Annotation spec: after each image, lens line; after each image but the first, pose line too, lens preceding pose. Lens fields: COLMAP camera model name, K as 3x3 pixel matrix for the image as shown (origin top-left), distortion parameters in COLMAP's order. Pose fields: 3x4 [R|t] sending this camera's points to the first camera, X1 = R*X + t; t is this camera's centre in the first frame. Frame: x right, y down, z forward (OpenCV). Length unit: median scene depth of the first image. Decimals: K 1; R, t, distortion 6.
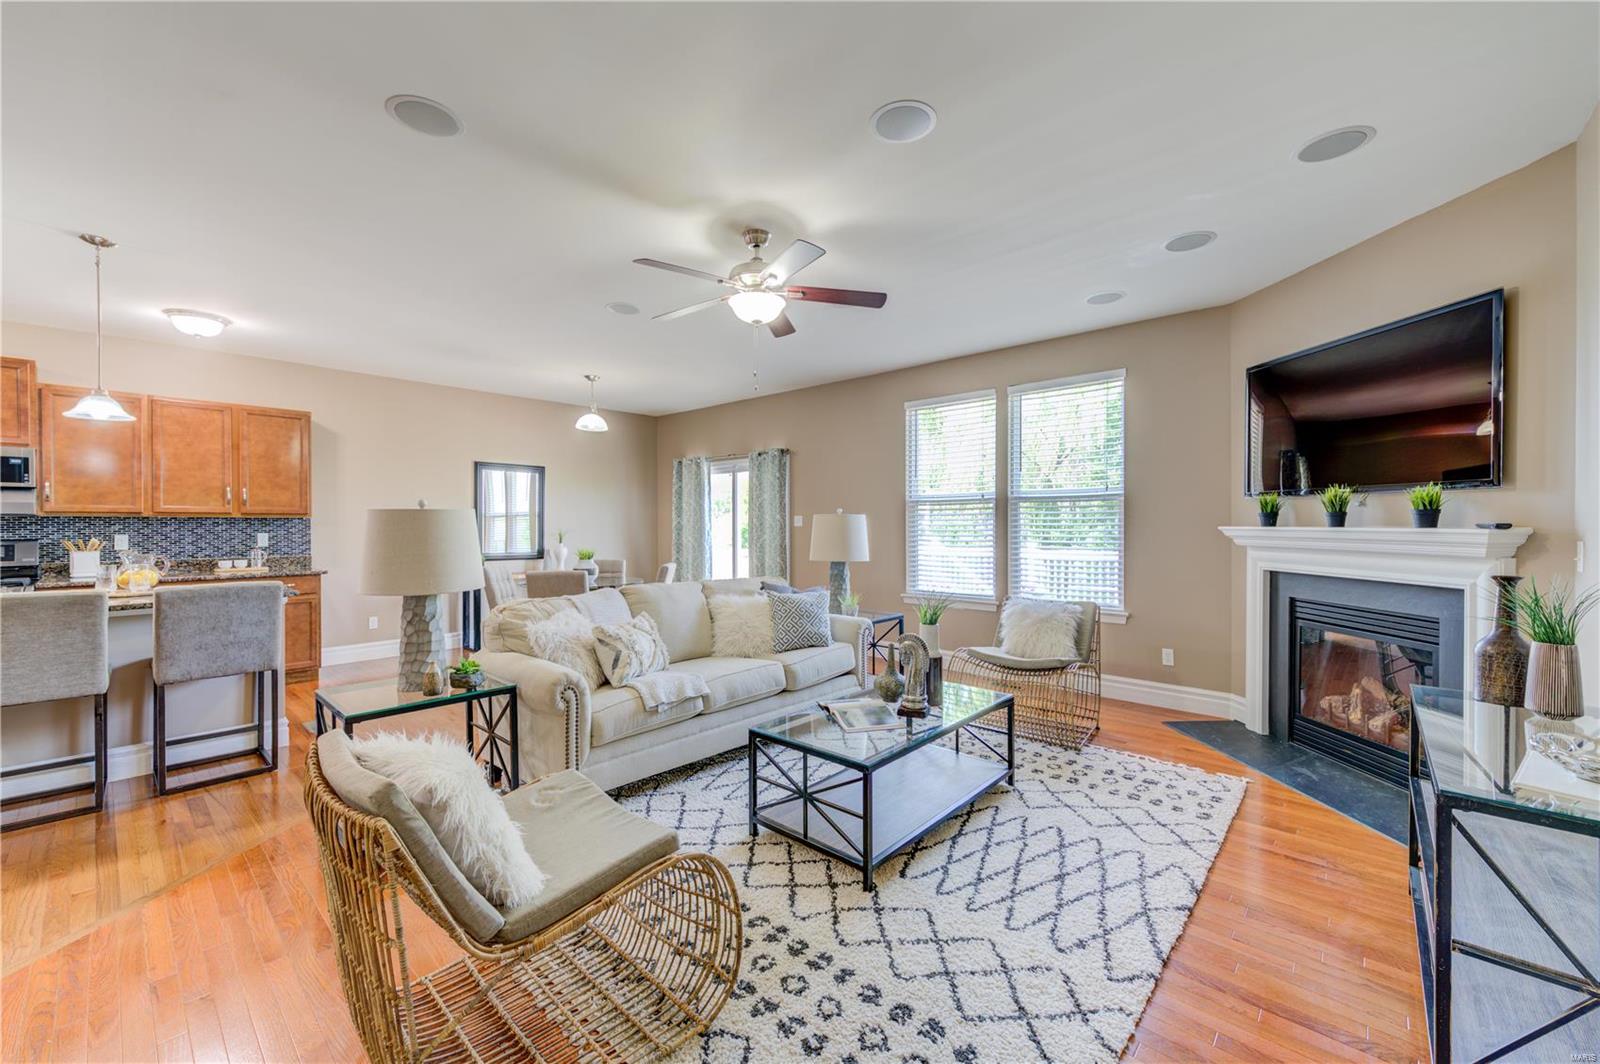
lens RADIAL K [[629.0, 0, 825.0], [0, 629.0, 532.7], [0, 0, 1]] dist [0.006960, -0.000766]
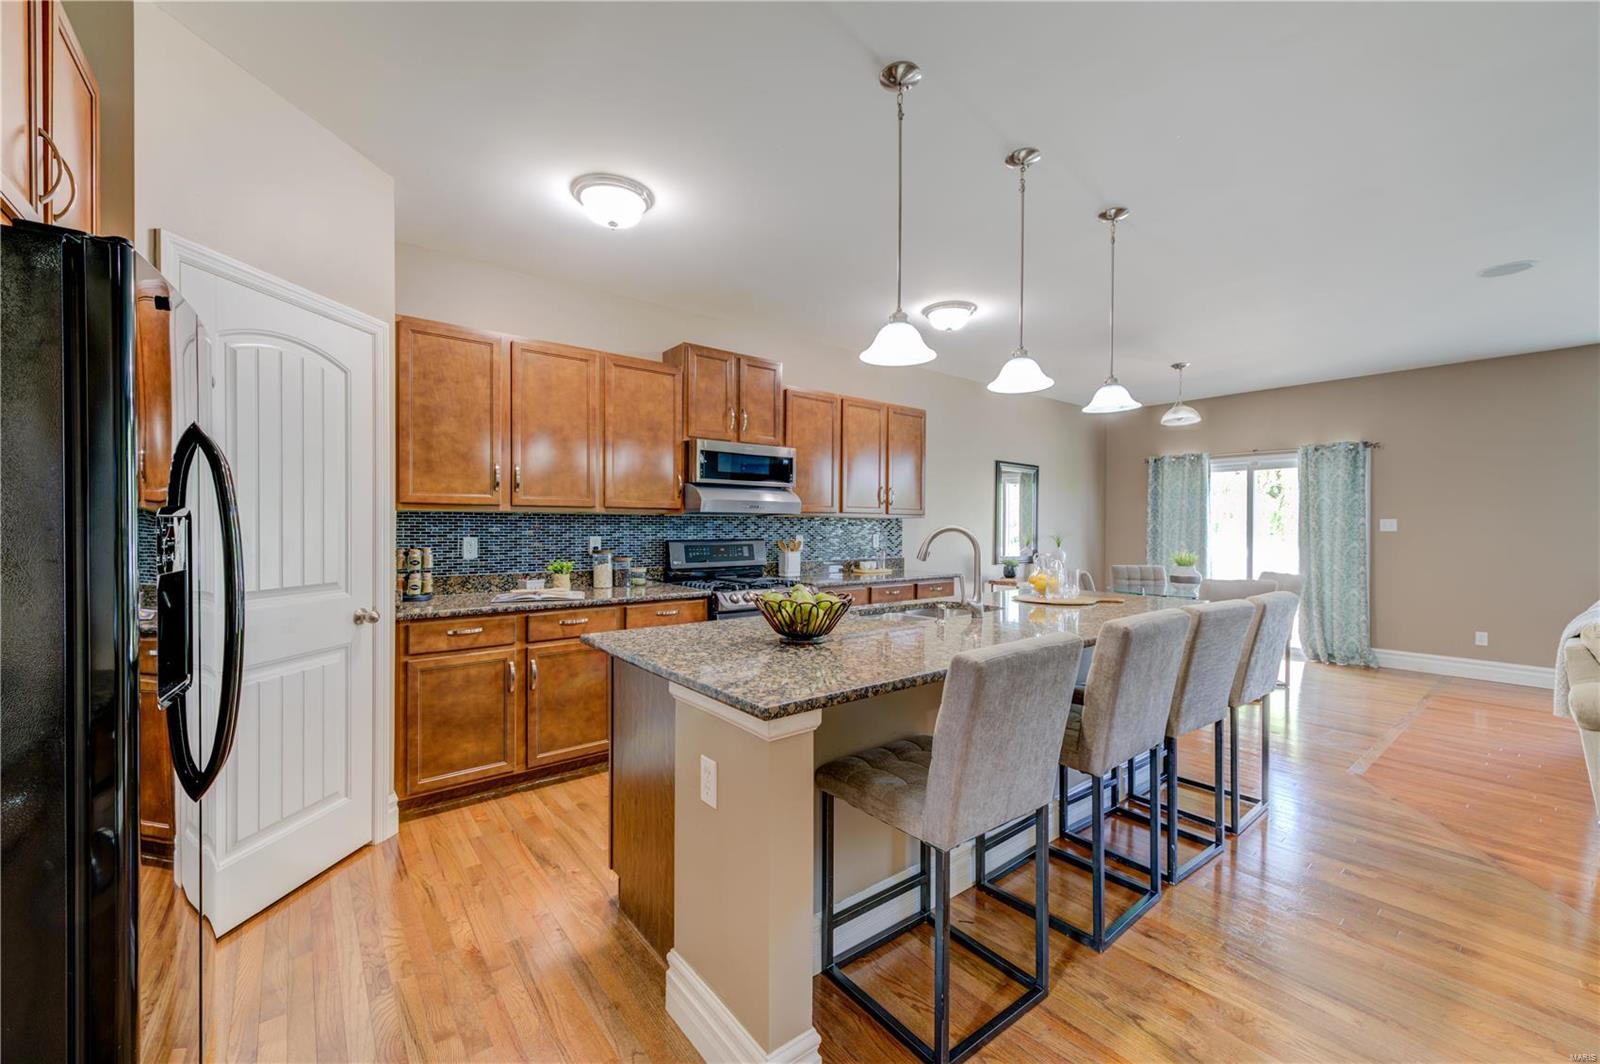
lens RADIAL K [[627.4, 0, 799.5], [0, 627.4, 535.9], [0, 0, 1]] dist [-0.000694, 0.000013]
pose [[0.983307, 0.009379, -0.181710, -0.853506], [-0.009202, 0.999956, 0.001814, 0.001970], [0.181719, -0.000112, 0.983350, 0.031515]]
